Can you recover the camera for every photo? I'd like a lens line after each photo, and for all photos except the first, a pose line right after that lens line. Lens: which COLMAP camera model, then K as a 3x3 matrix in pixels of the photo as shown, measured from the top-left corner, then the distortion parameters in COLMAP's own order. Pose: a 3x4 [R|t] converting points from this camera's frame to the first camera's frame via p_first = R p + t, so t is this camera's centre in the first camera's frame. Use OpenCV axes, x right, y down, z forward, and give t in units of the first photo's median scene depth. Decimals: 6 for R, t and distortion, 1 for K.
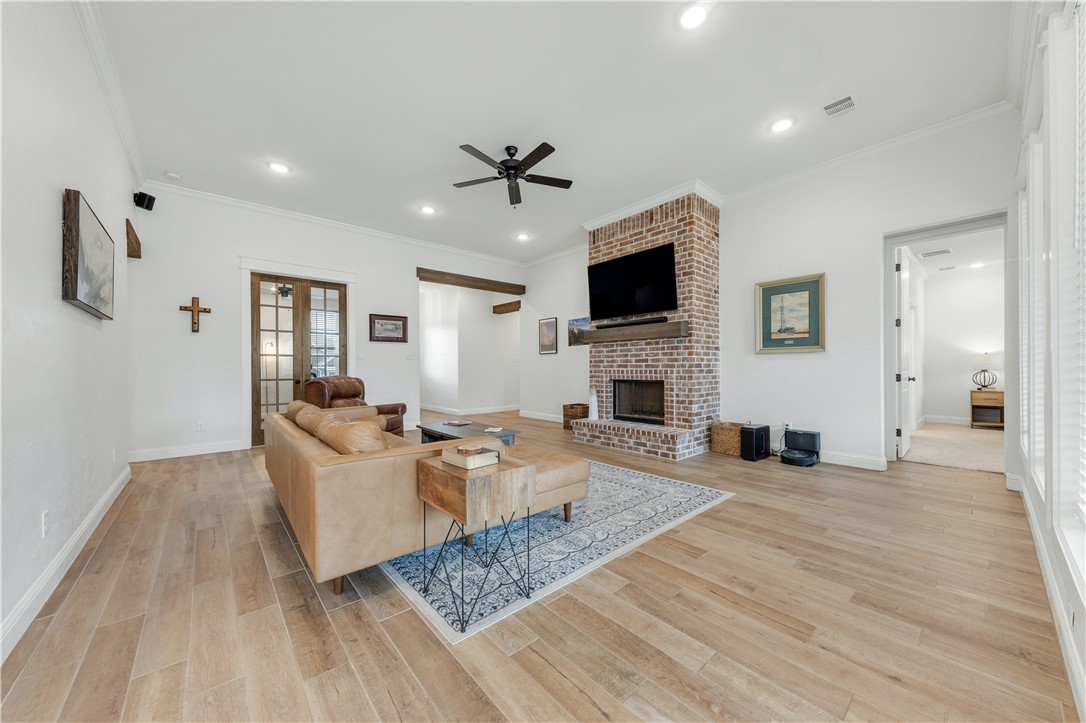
lens RADIAL K [[391.9, 0, 541.5], [0, 391.9, 368.9], [0, 0, 1]] dist [0.002212, -0.000253]
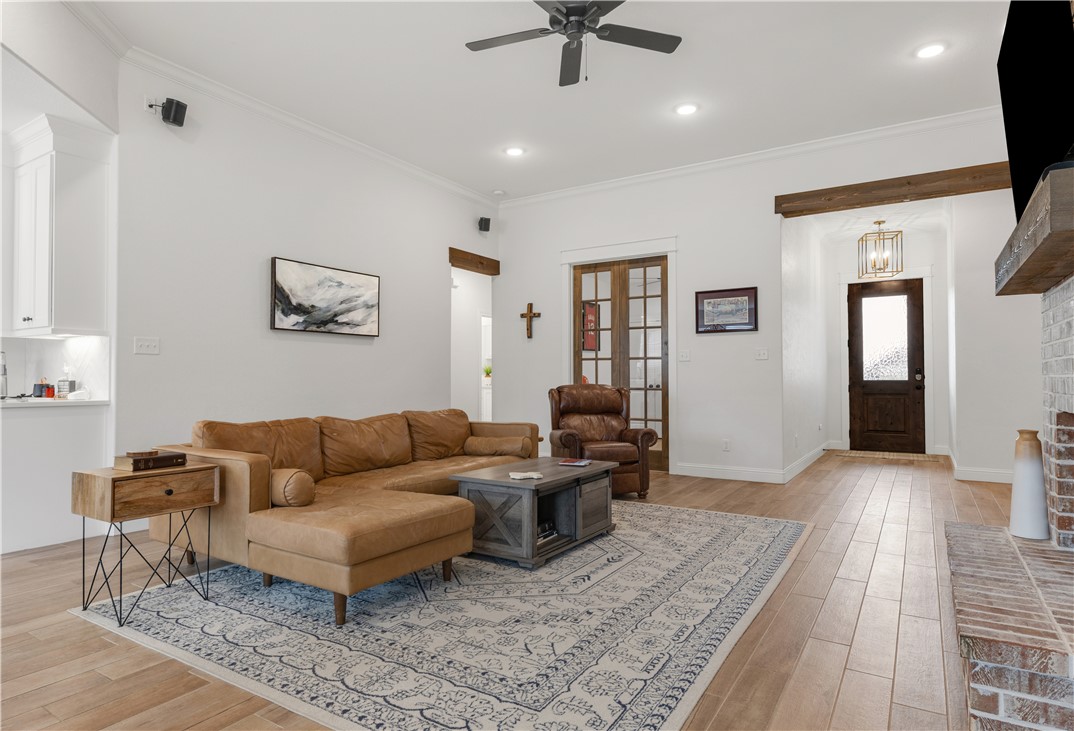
lens RADIAL K [[616.8, 0, 531.9], [0, 616.8, 360.4], [0, 0, 1]] dist [-0.003384, -0.003424]
pose [[0.273384, -0.025061, -0.961578, 0.817252], [-0.002110, 0.999643, -0.026653, 0.004306], [0.961903, 0.009316, 0.273234, 0.776514]]
